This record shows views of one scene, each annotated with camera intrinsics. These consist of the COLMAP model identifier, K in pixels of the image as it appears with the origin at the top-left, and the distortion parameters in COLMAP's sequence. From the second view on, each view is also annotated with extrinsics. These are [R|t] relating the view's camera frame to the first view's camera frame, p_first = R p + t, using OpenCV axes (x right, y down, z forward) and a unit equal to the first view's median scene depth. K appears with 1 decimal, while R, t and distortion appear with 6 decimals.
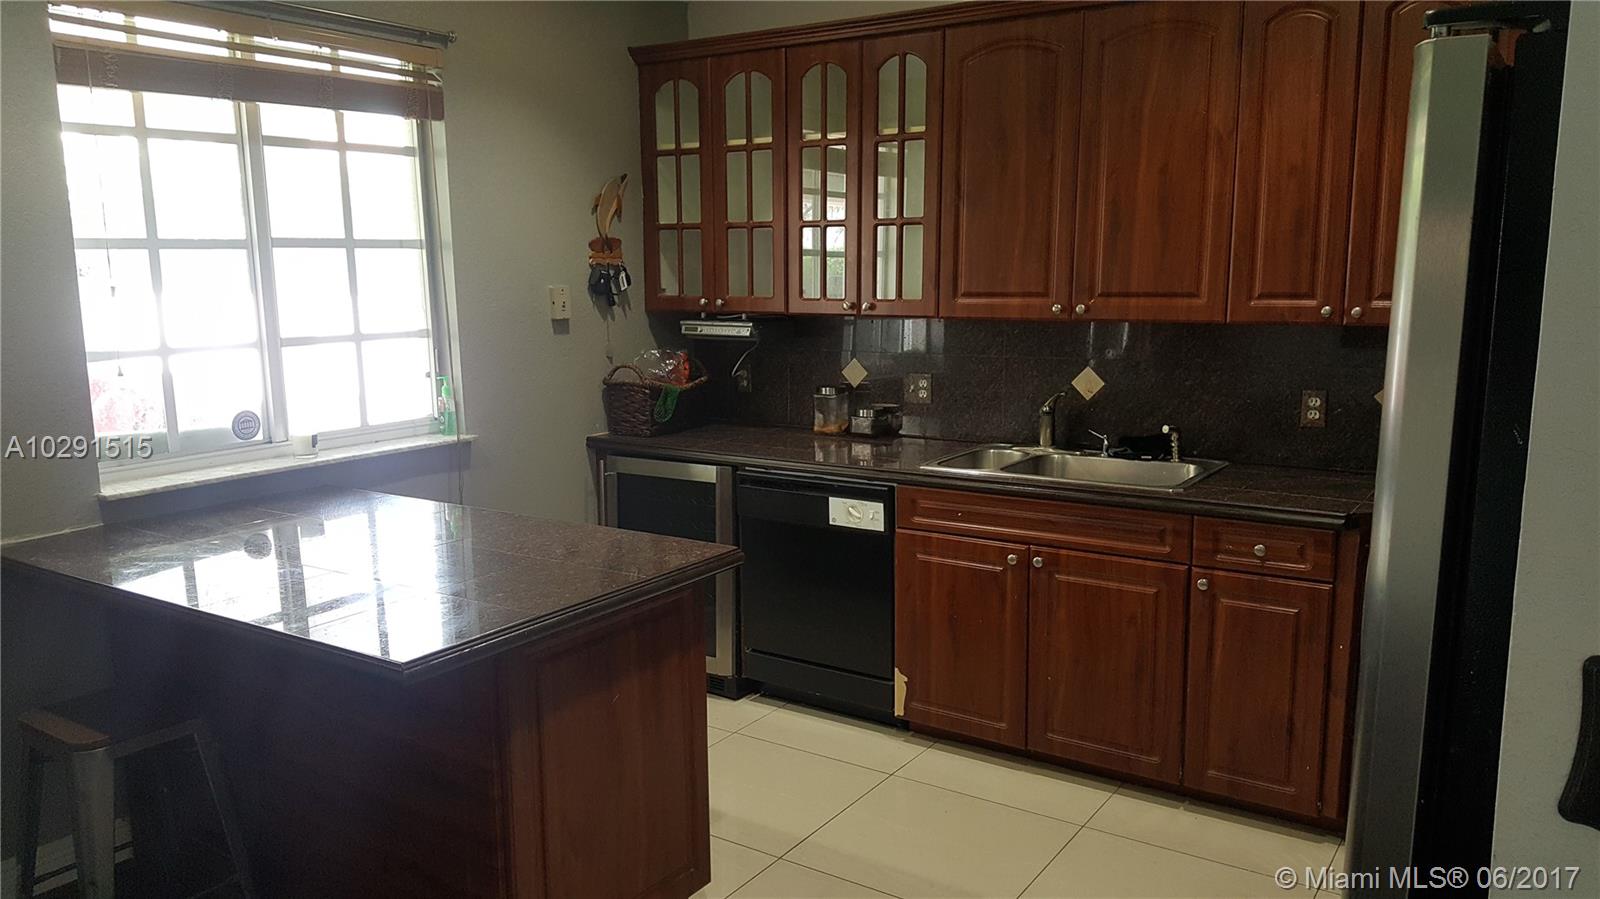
lens RADIAL K [[1187.7, 0, 799.5], [0, 1187.7, 463.5], [0, 0, 1]] dist [0.101878, -0.071970]
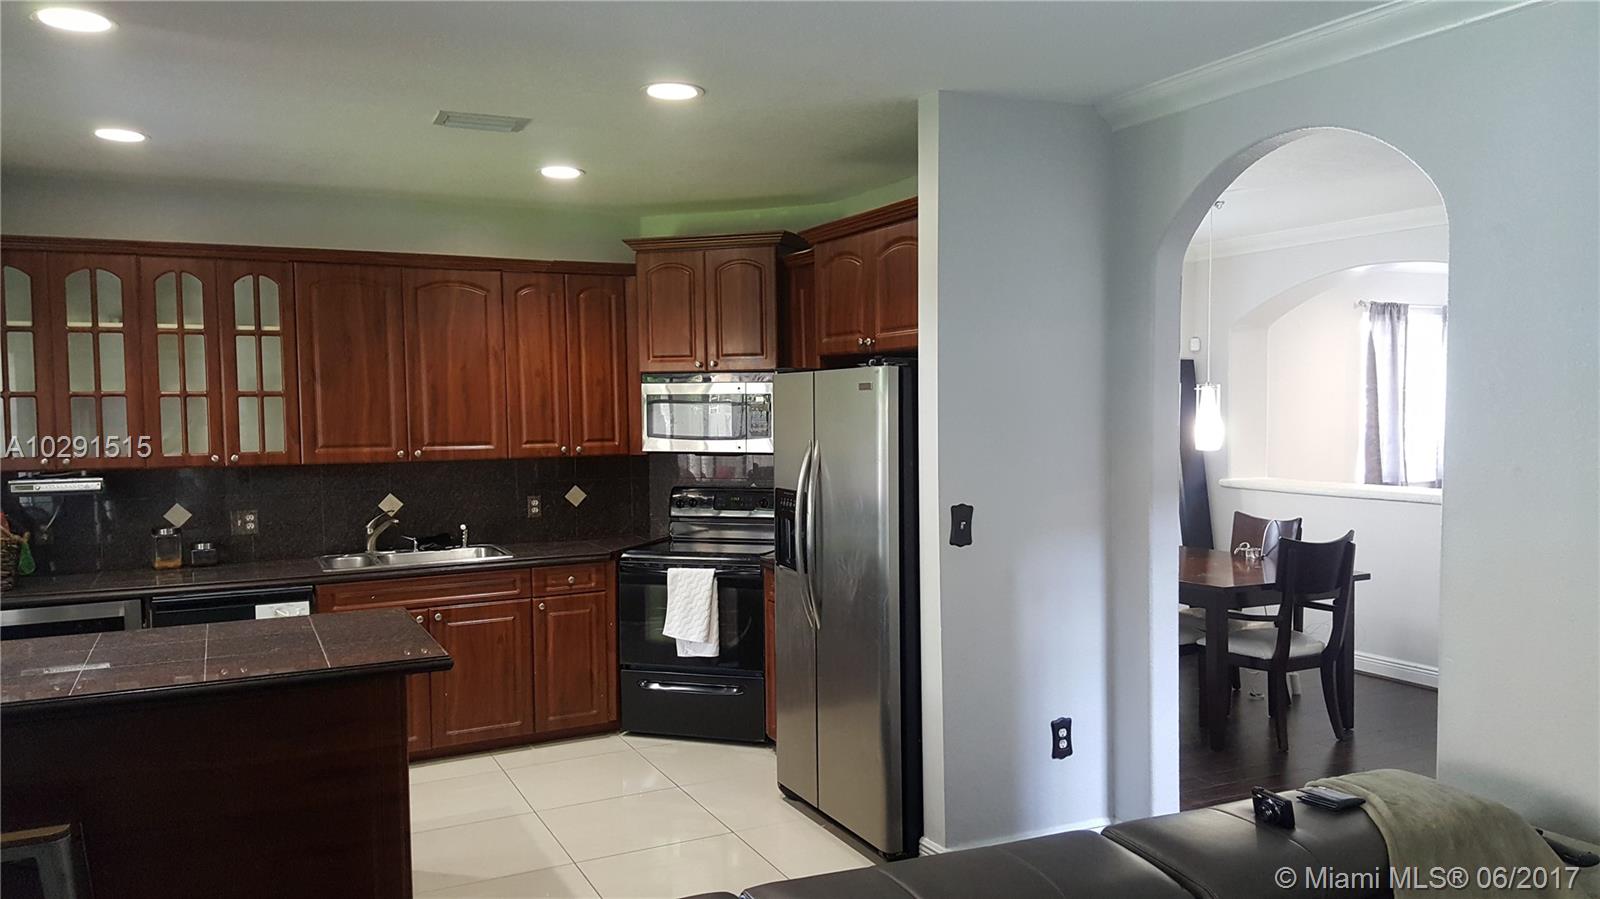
lens RADIAL K [[1187.7, 0, 801.8], [0, 1187.7, 448.5], [0, 0, 1]] dist [0.101878, -0.071970]
pose [[0.508673, -0.031408, 0.860387, -0.849436], [0.151510, 0.987004, -0.053545, 0.022065], [-0.847524, 0.157594, 0.506821, -0.202178]]
